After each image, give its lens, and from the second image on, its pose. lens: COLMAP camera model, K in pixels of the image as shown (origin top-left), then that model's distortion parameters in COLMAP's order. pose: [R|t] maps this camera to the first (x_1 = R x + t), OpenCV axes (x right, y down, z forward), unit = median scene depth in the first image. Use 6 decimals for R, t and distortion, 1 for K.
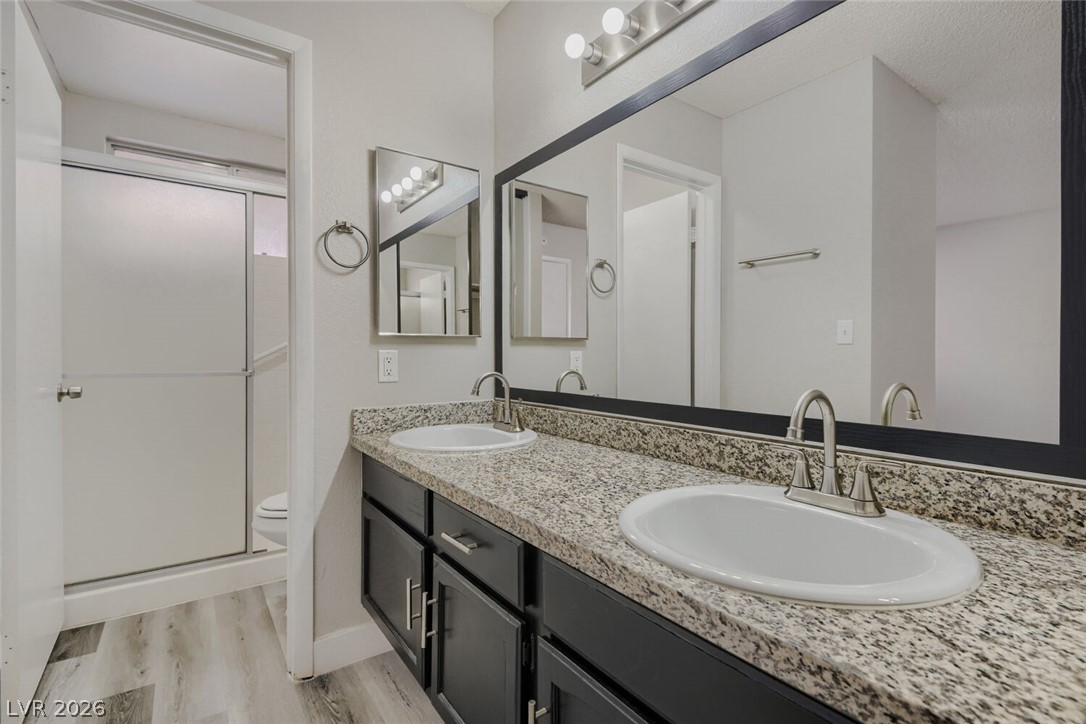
lens RADIAL K [[497.1, 0, 545.4], [0, 497.1, 365.5], [0, 0, 1]] dist [0.019862, -0.011208]
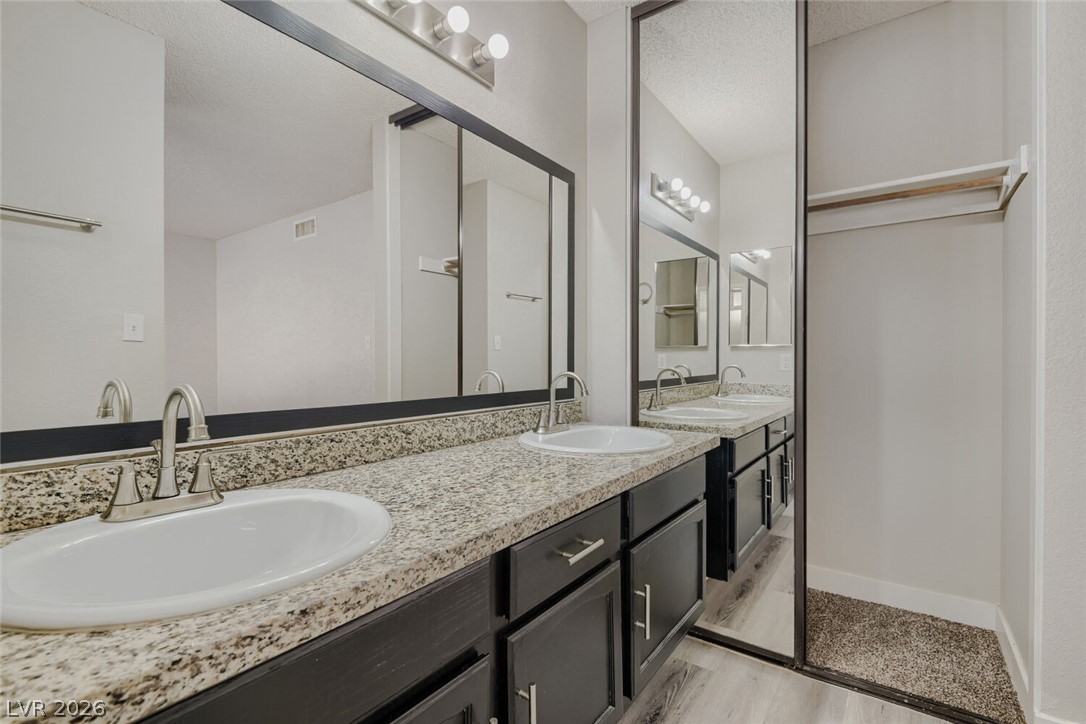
lens RADIAL K [[497.1, 0, 552.4], [0, 497.1, 351.5], [0, 0, 1]] dist [0.019862, -0.011208]
pose [[-0.321018, -0.007643, 0.947042, -0.827483], [-0.002225, 0.999971, 0.007316, -0.032906], [-0.947071, 0.000242, -0.321025, 1.052707]]
